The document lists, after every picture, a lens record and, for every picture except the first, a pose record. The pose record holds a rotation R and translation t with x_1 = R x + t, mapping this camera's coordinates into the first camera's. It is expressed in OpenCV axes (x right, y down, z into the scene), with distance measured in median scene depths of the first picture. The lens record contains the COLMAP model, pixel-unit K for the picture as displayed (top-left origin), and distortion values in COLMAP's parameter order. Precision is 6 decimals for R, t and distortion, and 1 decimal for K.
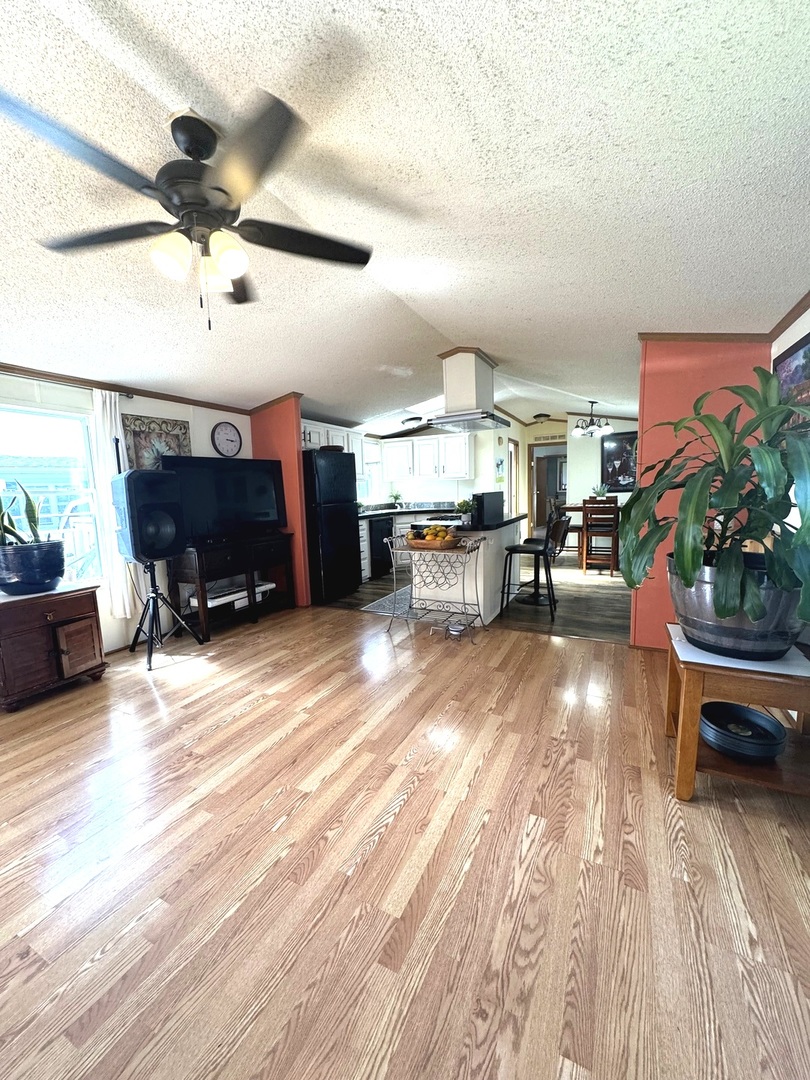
lens RADIAL K [[432.7, 0, 402.8], [0, 432.7, 540.4], [0, 0, 1]] dist [-0.003156, 0.000500]
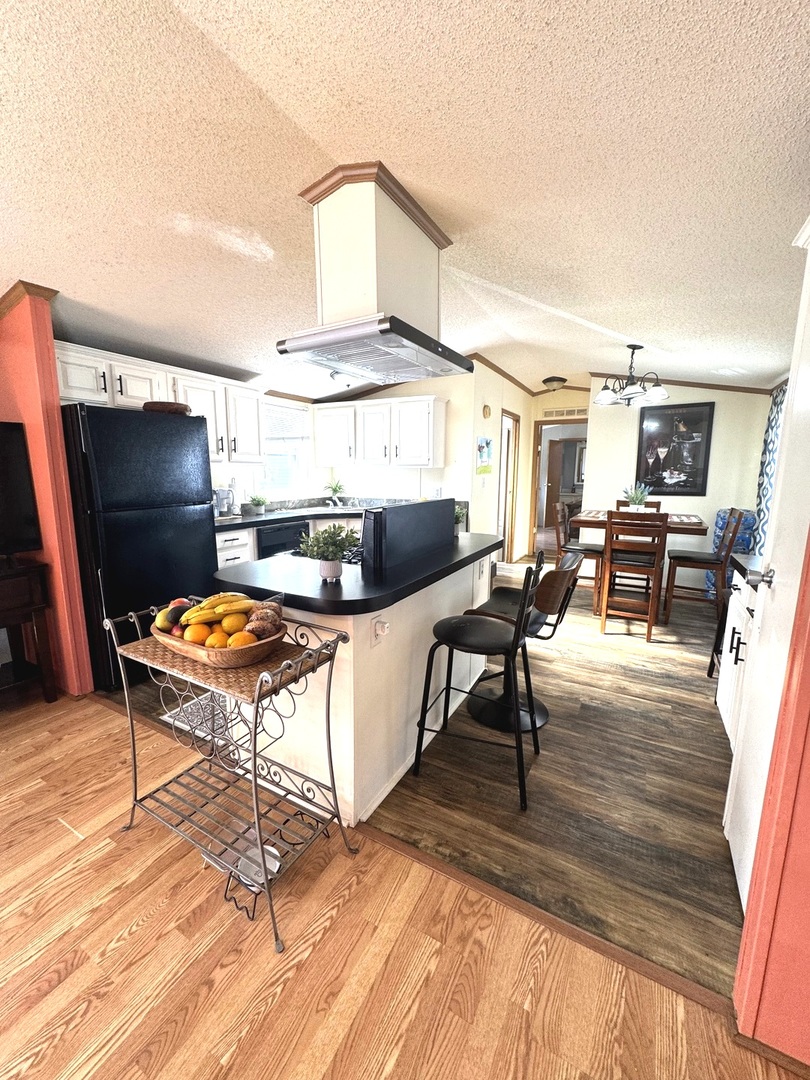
lens RADIAL K [[432.7, 0, 403.6], [0, 432.7, 540.1], [0, 0, 1]] dist [-0.003156, 0.000500]
pose [[0.998526, 0.042605, -0.033617, 0.152043], [-0.041107, 0.998183, 0.044050, -0.066548], [0.035433, -0.042603, 0.998464, 0.379478]]
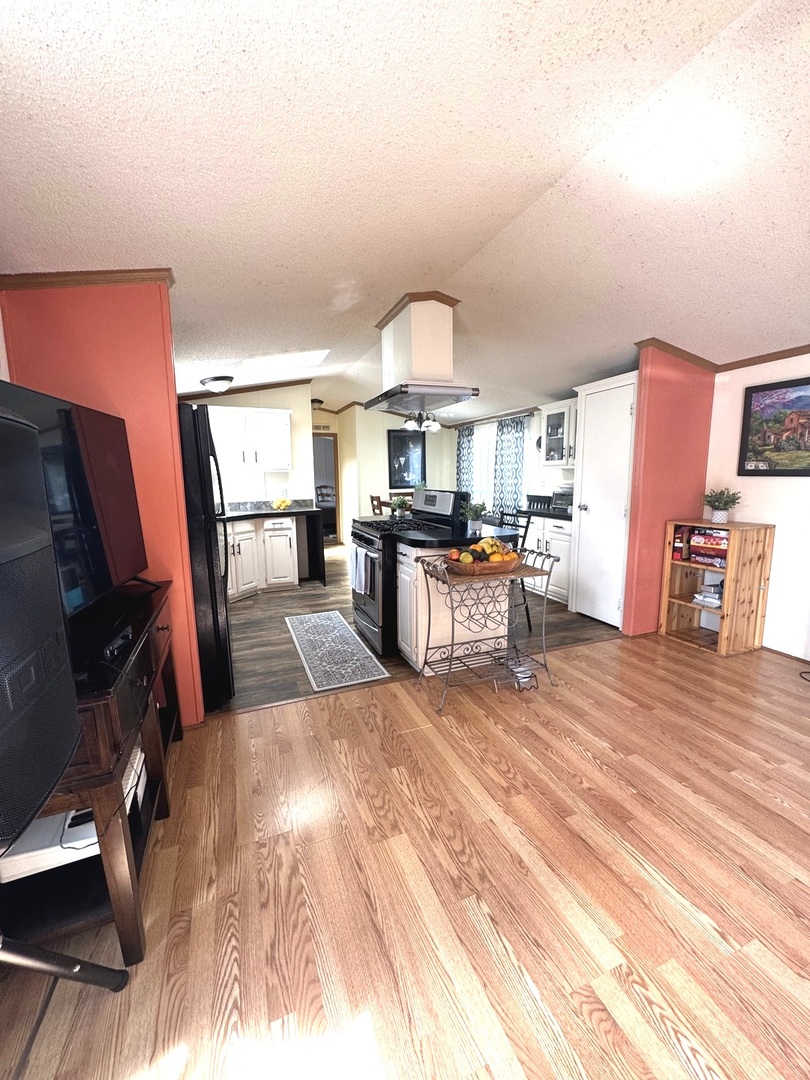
lens RADIAL K [[432.7, 0, 403.6], [0, 432.7, 540.2], [0, 0, 1]] dist [-0.003156, 0.000500]
pose [[0.657623, -0.088795, 0.748096, -0.332696], [0.078031, 0.995717, 0.049592, -0.048294], [-0.749295, 0.025762, 0.661735, 0.389705]]
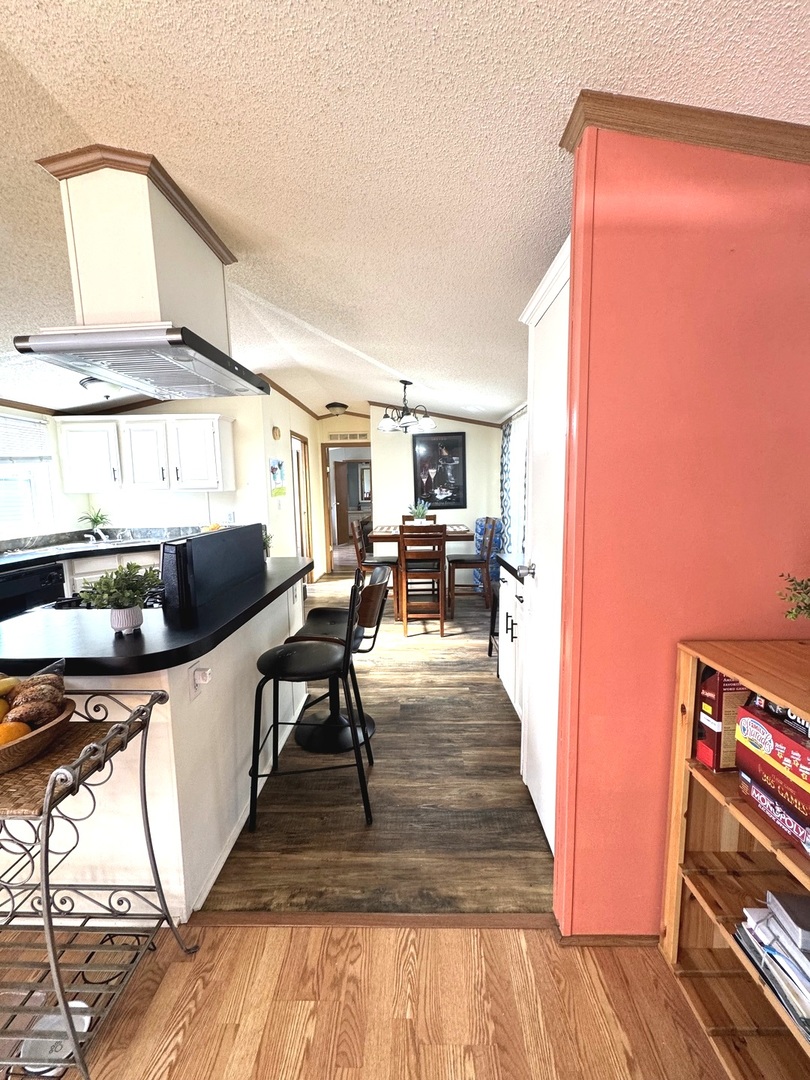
lens RADIAL K [[432.7, 0, 405.8], [0, 432.7, 539.9], [0, 0, 1]] dist [-0.003156, 0.000500]
pose [[0.900356, -0.037724, 0.433515, 0.132058], [0.042766, 0.999083, -0.001881, -0.068580], [-0.433047, 0.020233, 0.901144, 0.383536]]
